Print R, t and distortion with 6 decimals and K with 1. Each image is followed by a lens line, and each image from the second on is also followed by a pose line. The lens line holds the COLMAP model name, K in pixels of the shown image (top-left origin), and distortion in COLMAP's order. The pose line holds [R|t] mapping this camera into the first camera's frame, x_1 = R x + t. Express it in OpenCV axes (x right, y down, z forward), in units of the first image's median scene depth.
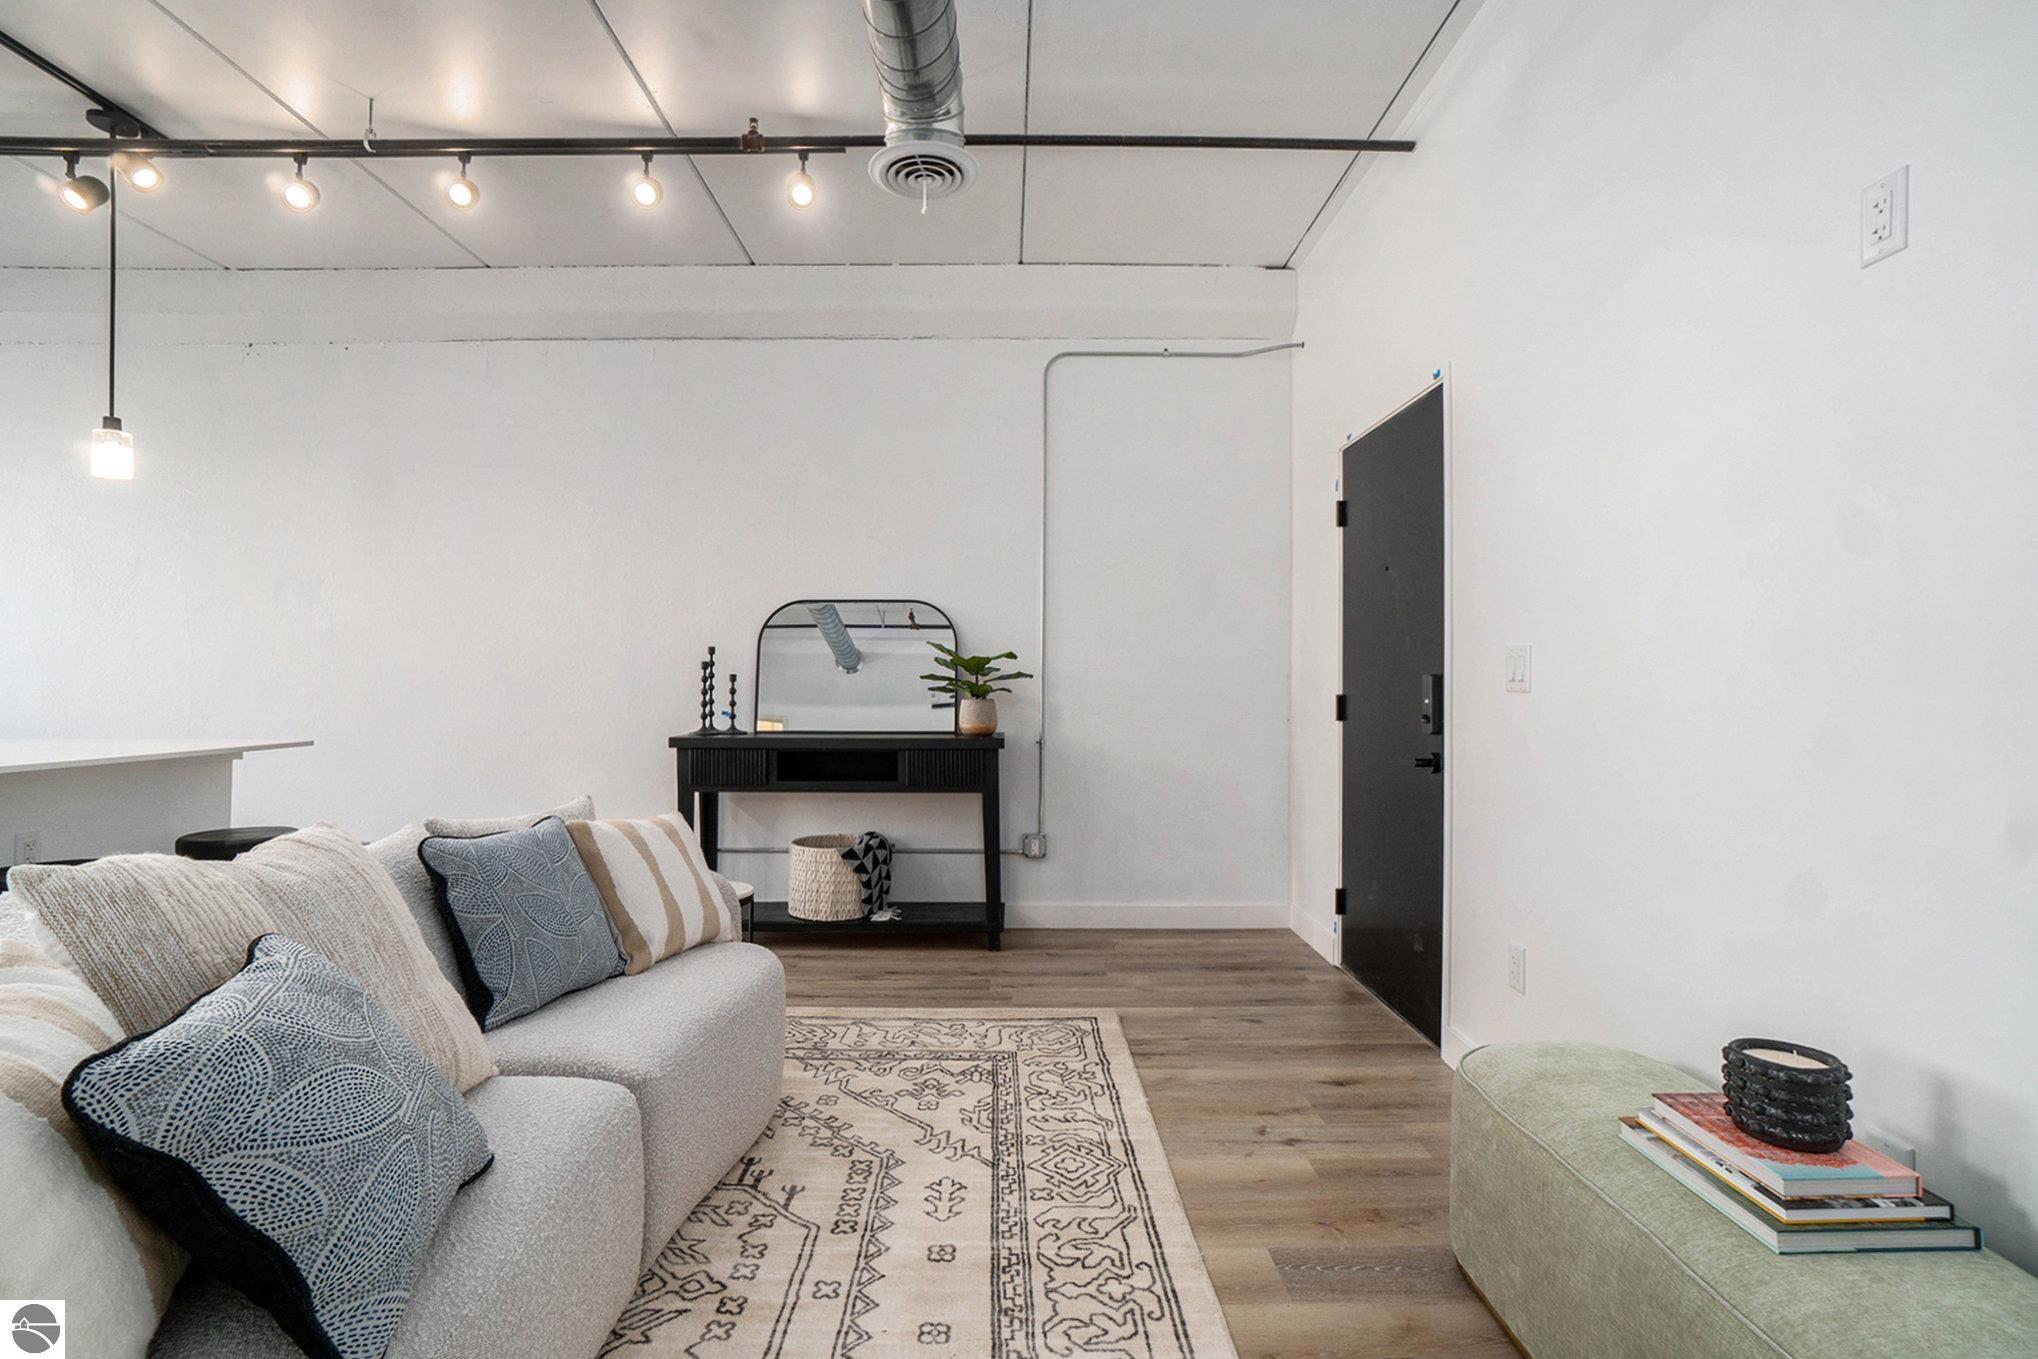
lens RADIAL K [[977.3, 0, 979.9], [0, 977.3, 654.2], [0, 0, 1]] dist [-0.043246, 0.022390]
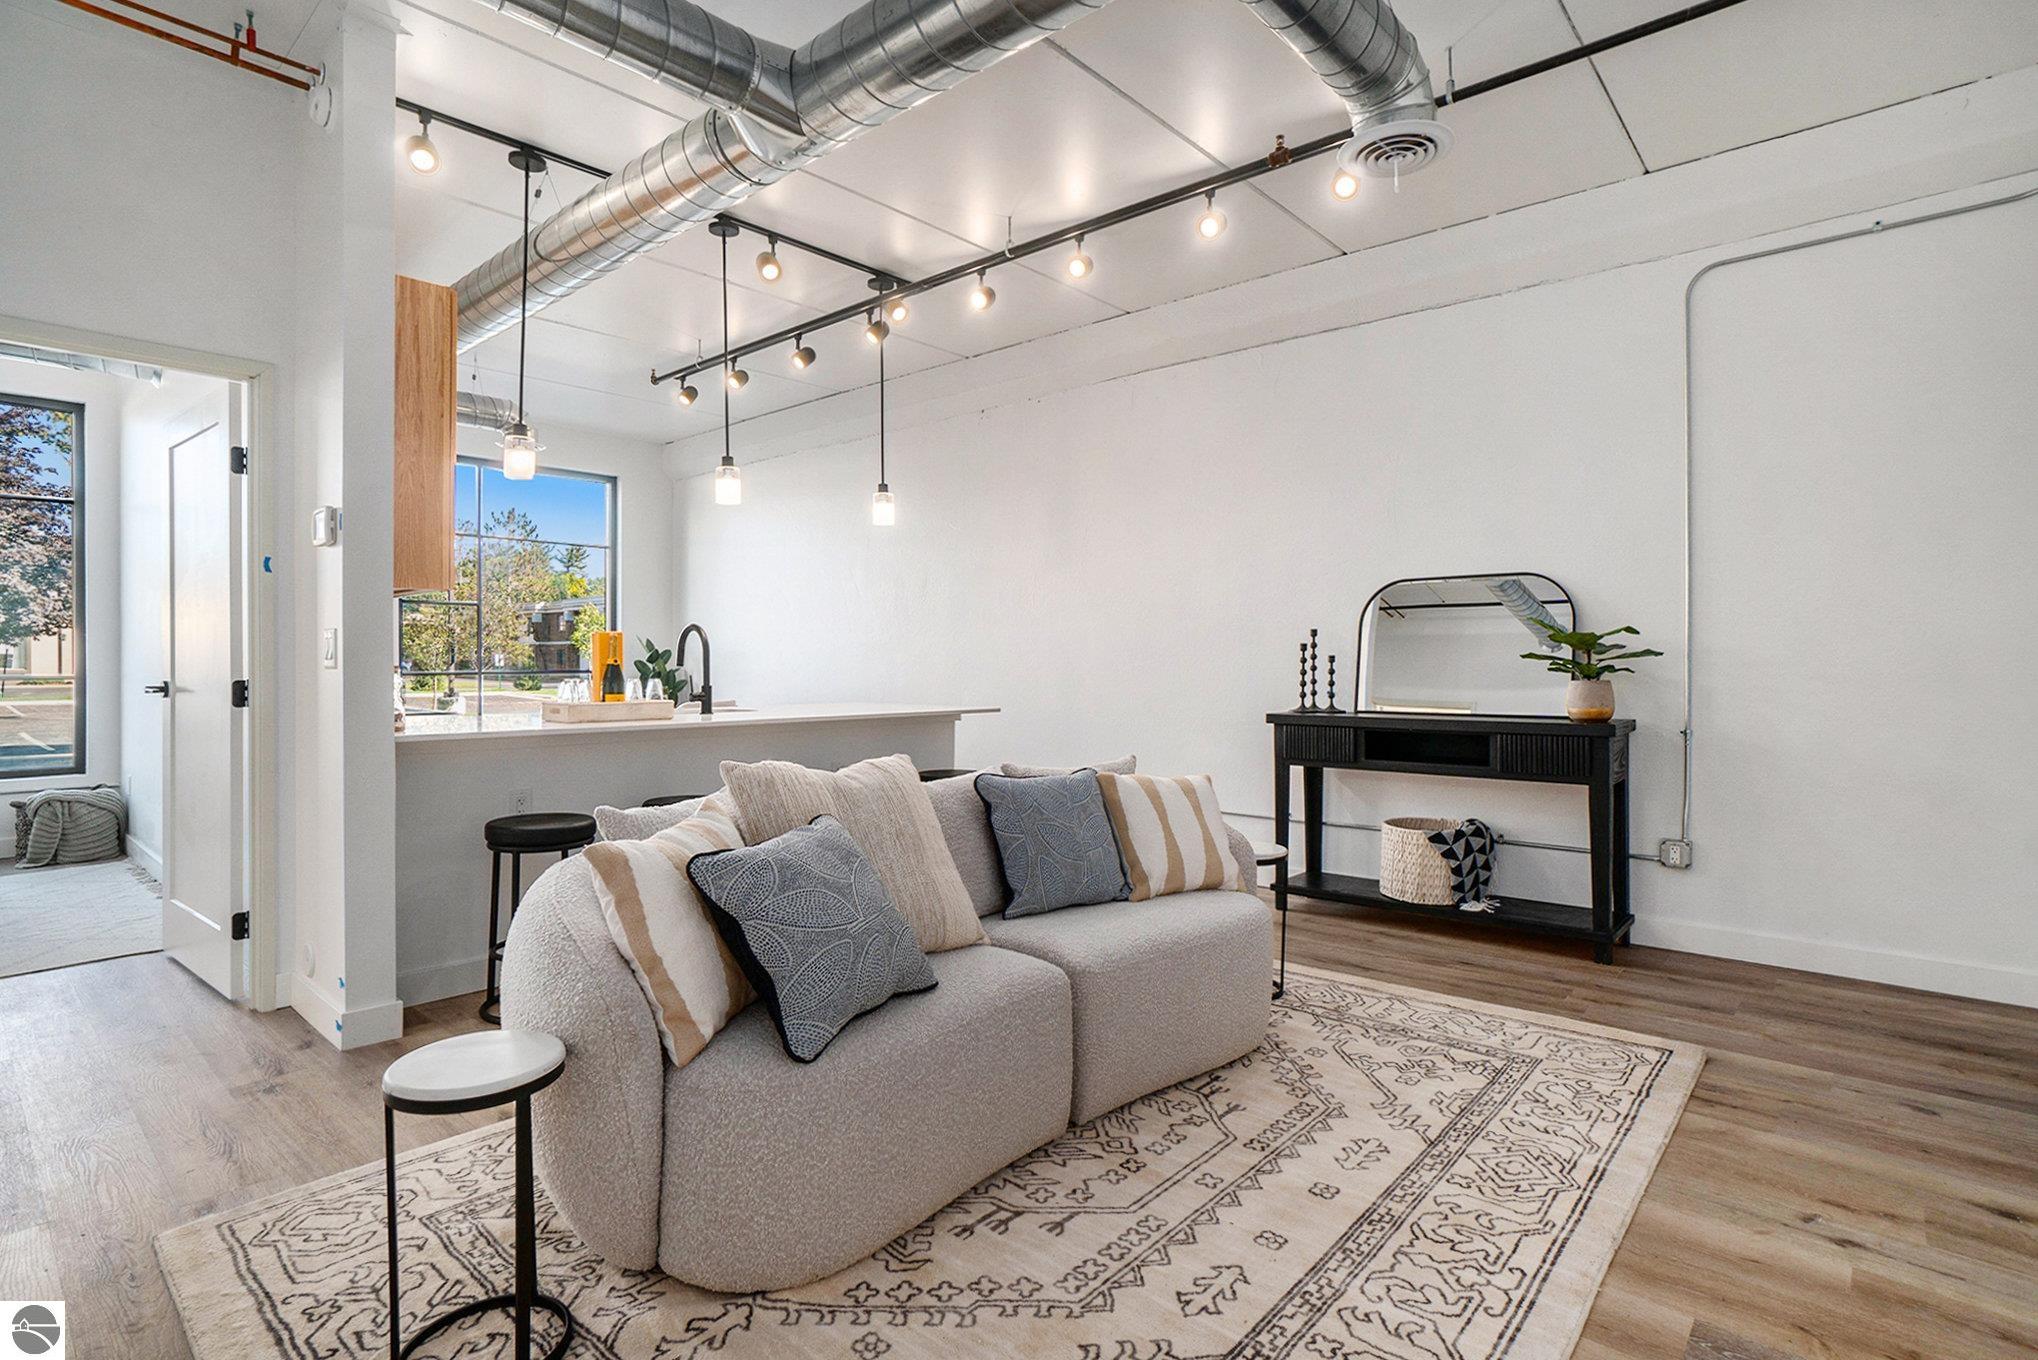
lens RADIAL K [[994.3, 0, 1025.2], [0, 994.3, 643.1], [0, 0, 1]] dist [-0.044804, 0.032432]
pose [[0.763562, -0.018191, -0.645478, 0.233167], [0.020637, 0.999780, -0.003763, 0.006486], [0.645404, -0.010447, 0.763770, -0.021273]]
